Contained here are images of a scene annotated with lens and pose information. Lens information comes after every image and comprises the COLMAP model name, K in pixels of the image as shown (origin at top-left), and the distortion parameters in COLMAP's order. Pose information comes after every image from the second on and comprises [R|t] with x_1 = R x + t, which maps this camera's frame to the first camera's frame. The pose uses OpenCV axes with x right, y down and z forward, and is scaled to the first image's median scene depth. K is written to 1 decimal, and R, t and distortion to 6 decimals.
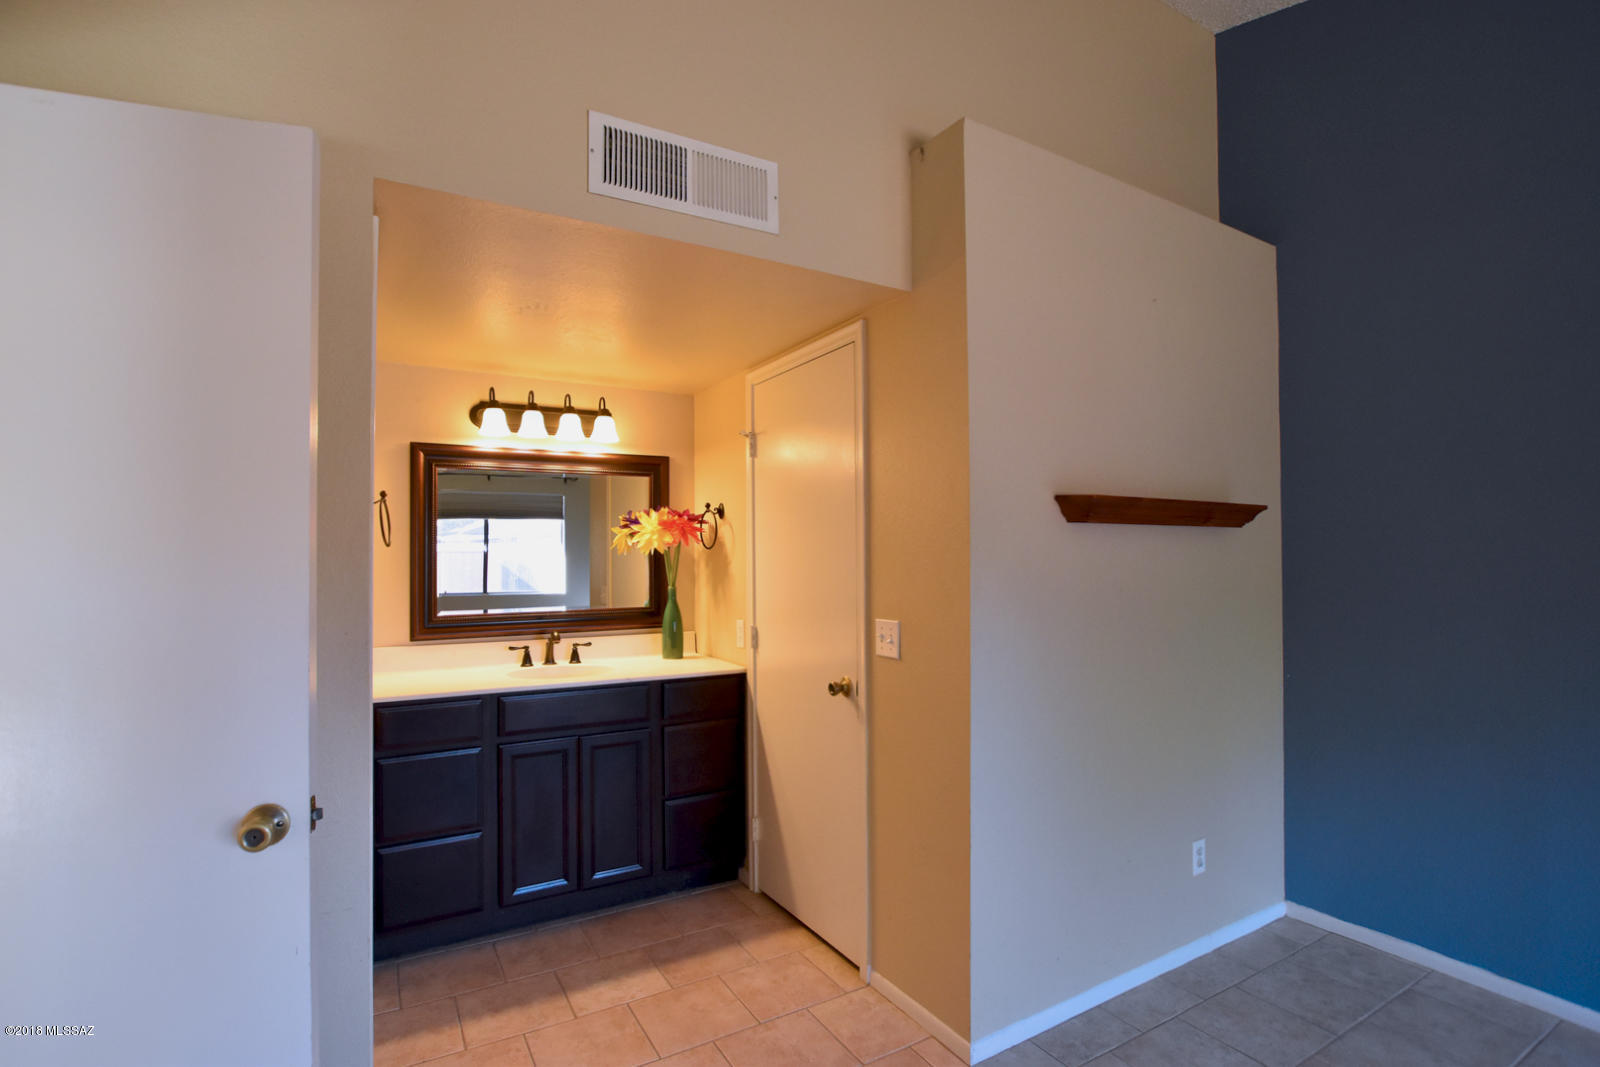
lens RADIAL K [[773.6, 0, 813.0], [0, 773.6, 530.2], [0, 0, 1]] dist [-0.060634, 0.027855]
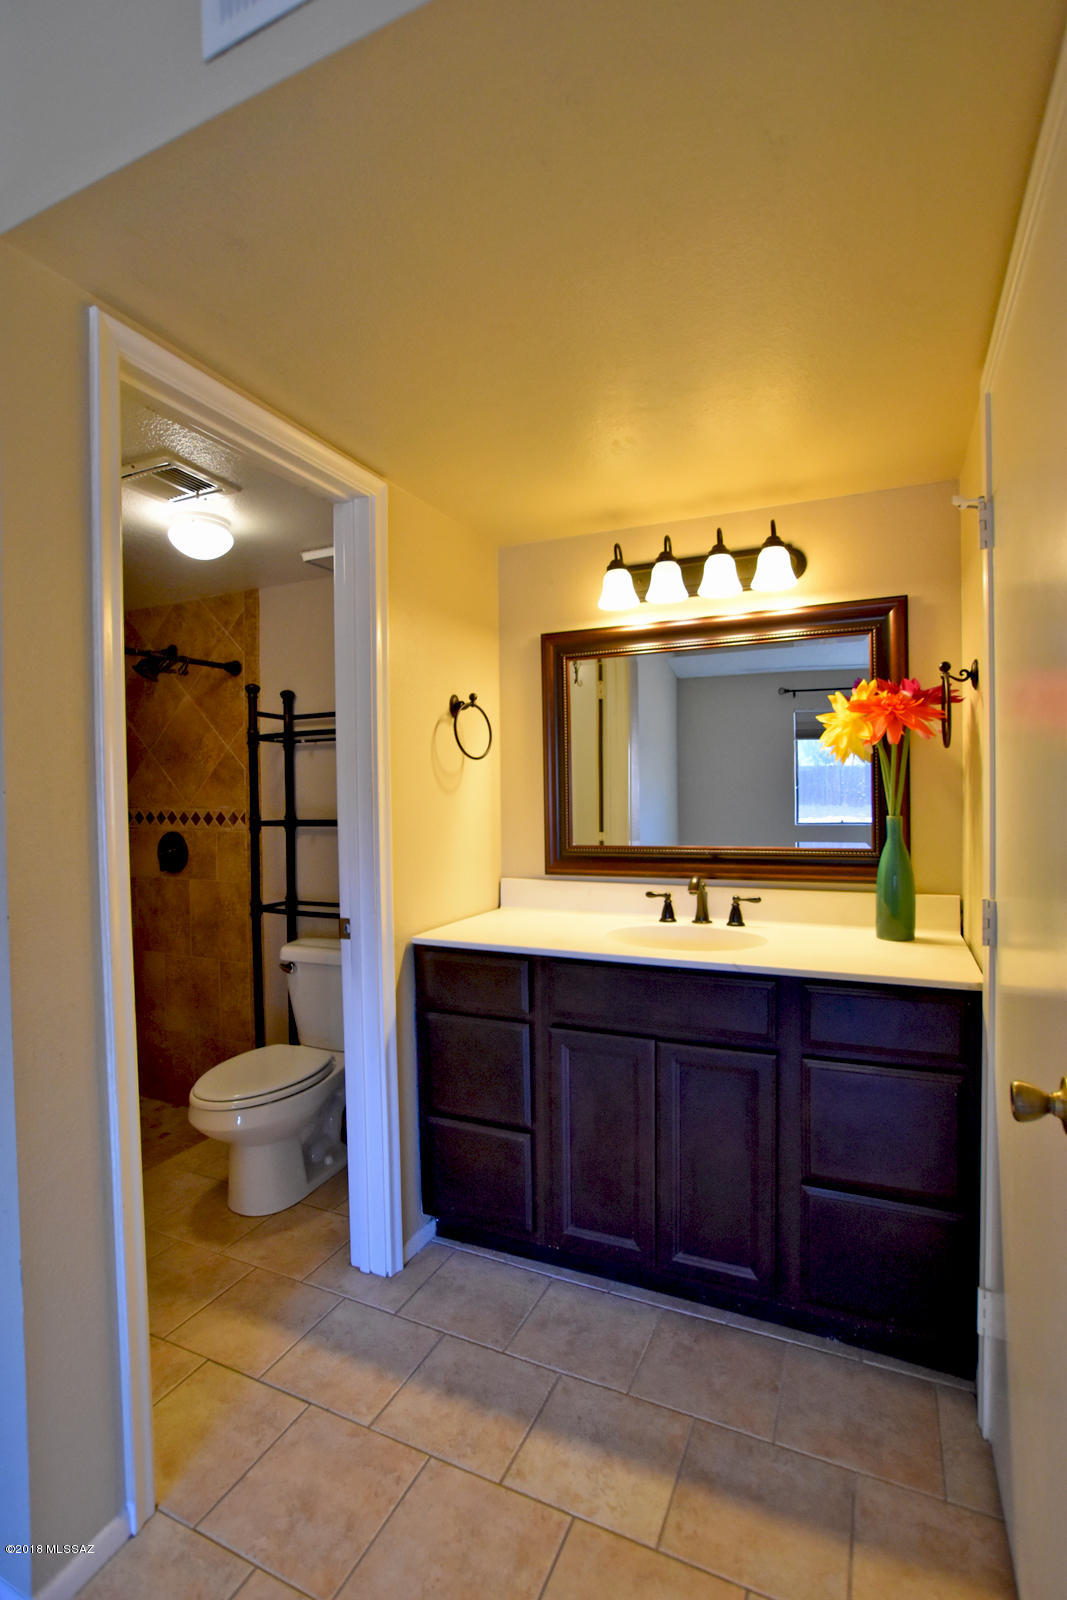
lens RADIAL K [[773.6, 0, 520.1], [0, 773.6, 804.3], [0, 0, 1]] dist [-0.060634, 0.027855]
pose [[0.552939, 0.008925, -0.833174, 0.152851], [0.036208, 0.998741, 0.034729, 0.037138], [0.832434, -0.049370, 0.551920, 0.489107]]
